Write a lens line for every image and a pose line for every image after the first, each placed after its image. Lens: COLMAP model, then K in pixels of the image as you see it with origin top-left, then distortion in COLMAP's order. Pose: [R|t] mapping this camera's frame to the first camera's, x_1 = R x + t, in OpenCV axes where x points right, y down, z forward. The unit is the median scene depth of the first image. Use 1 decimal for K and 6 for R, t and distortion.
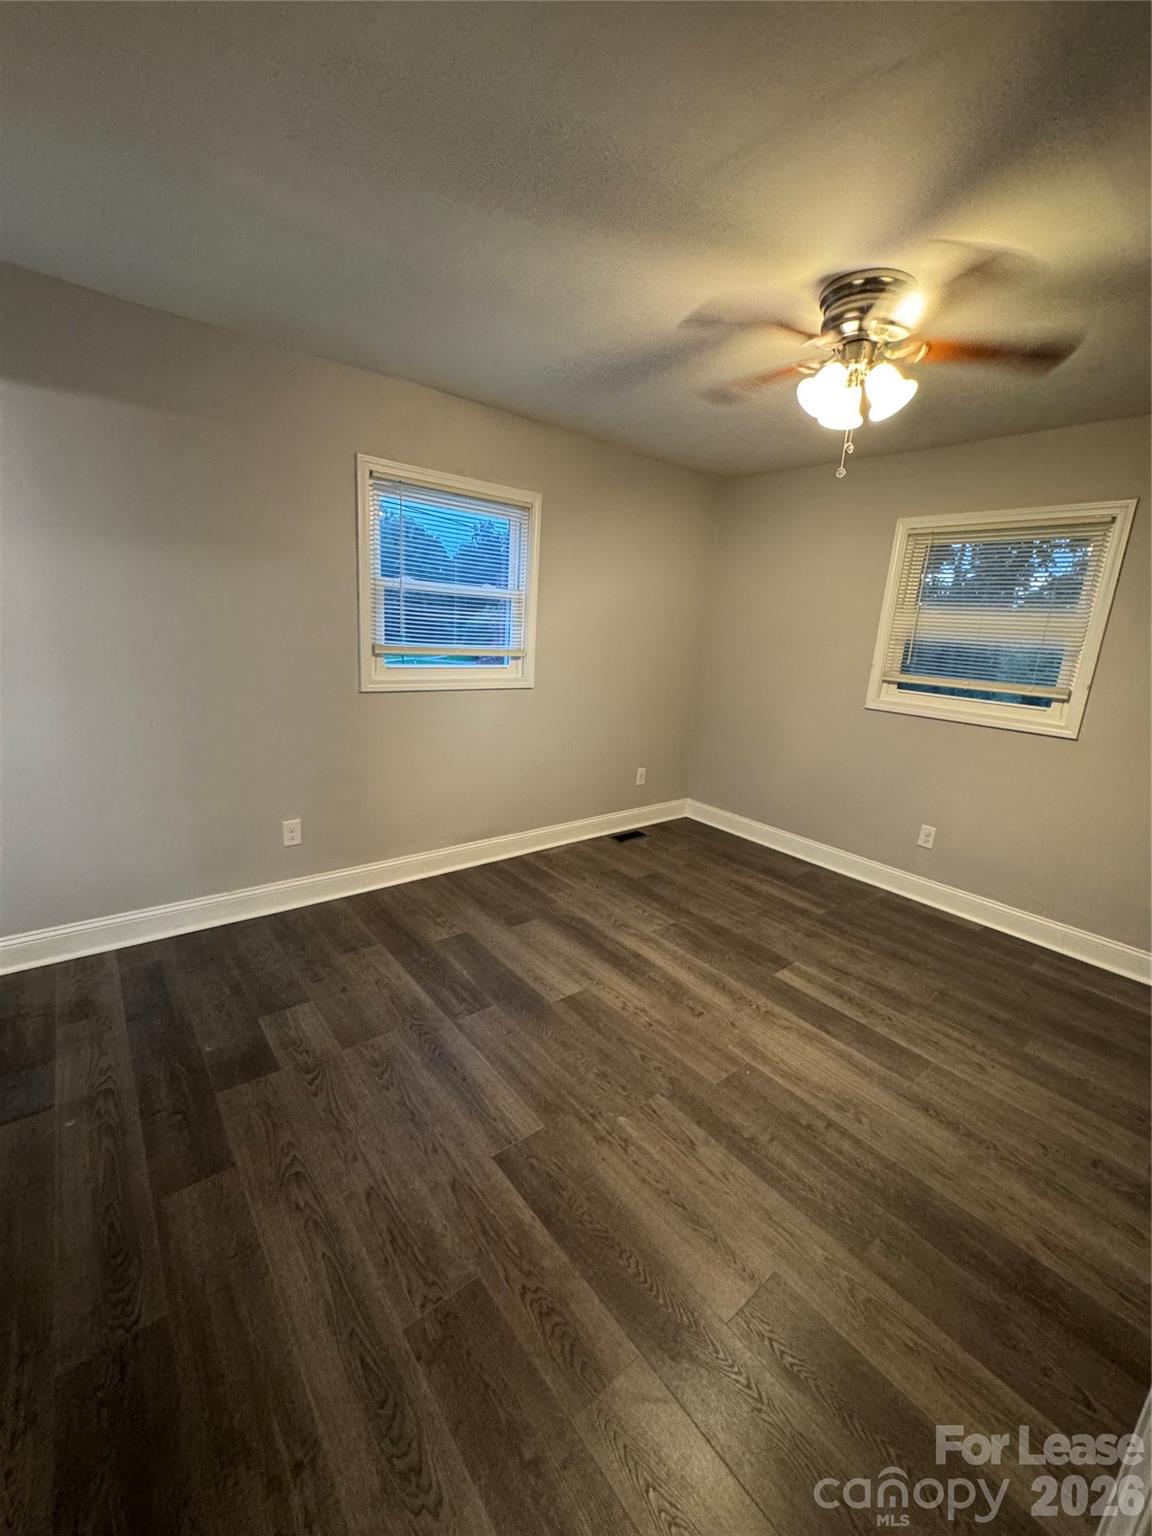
lens RADIAL K [[611.3, 0, 578.7], [0, 611.3, 765.4], [0, 0, 1]] dist [-0.000248, 0.000099]
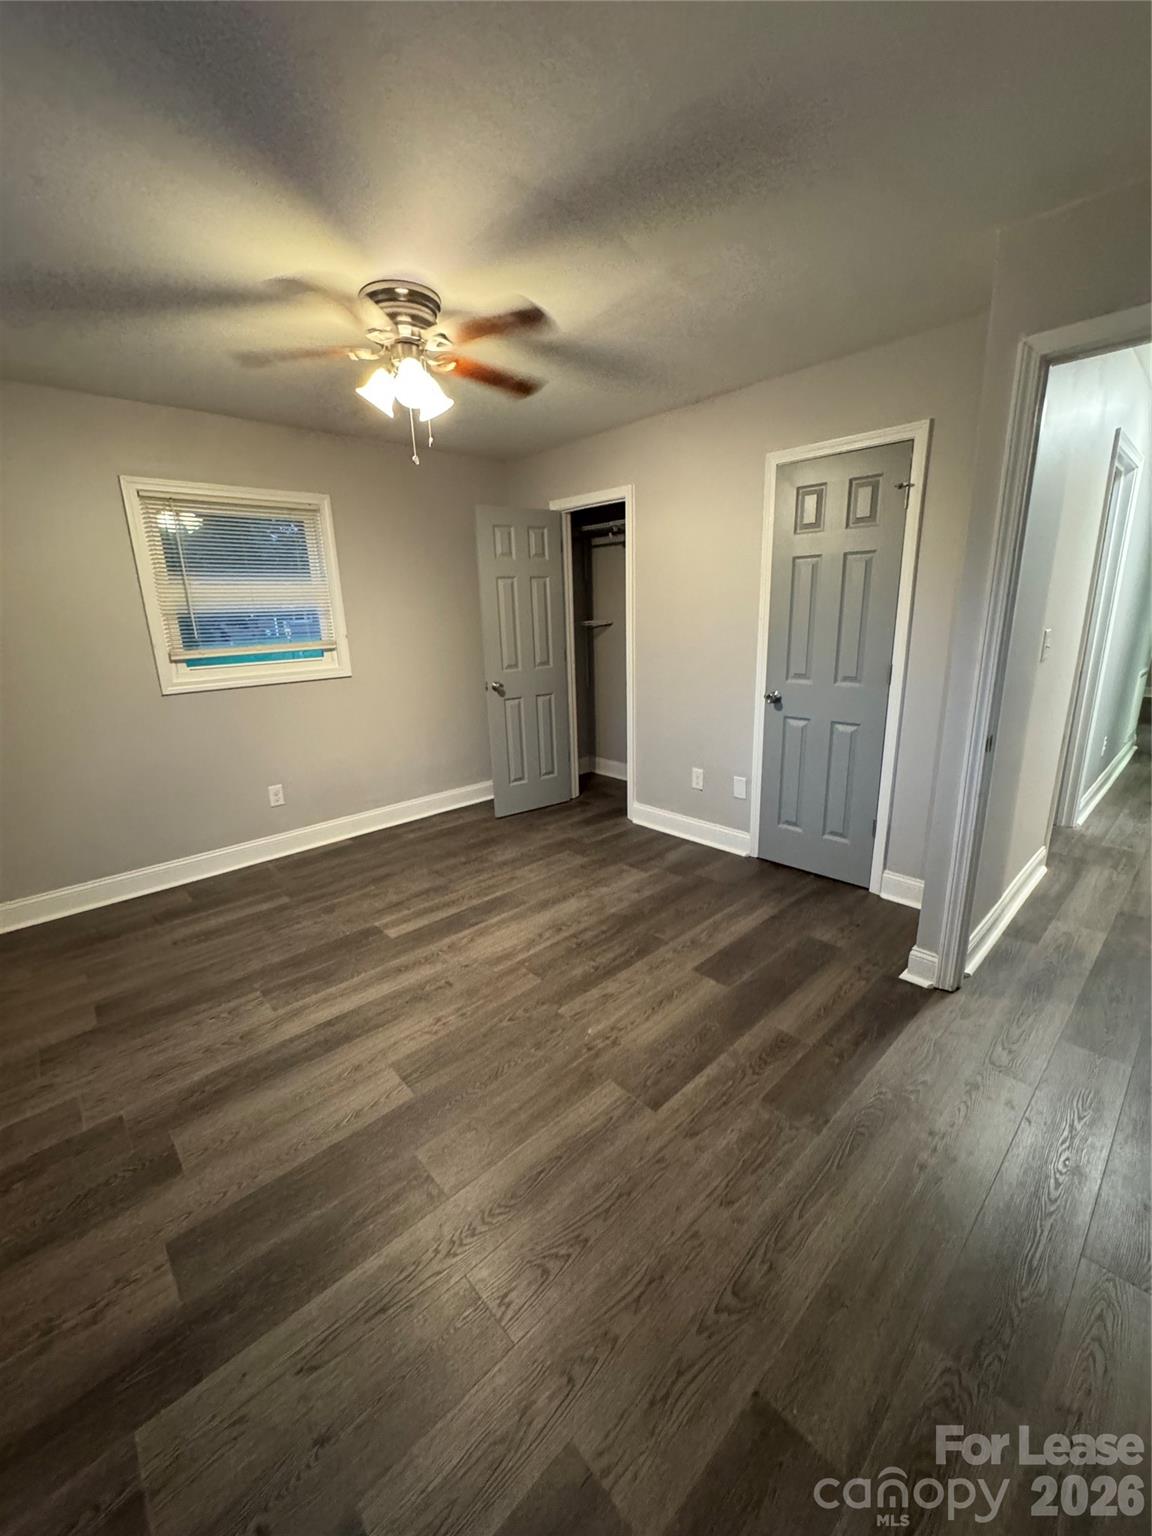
lens RADIAL K [[611.3, 0, 578.7], [0, 611.3, 765.4], [0, 0, 1]] dist [-0.000248, 0.000099]
pose [[-0.059452, -0.308017, 0.949521, -0.644378], [0.256423, 0.914573, 0.312736, -0.182773], [-0.964734, 0.262072, 0.024609, 0.638722]]
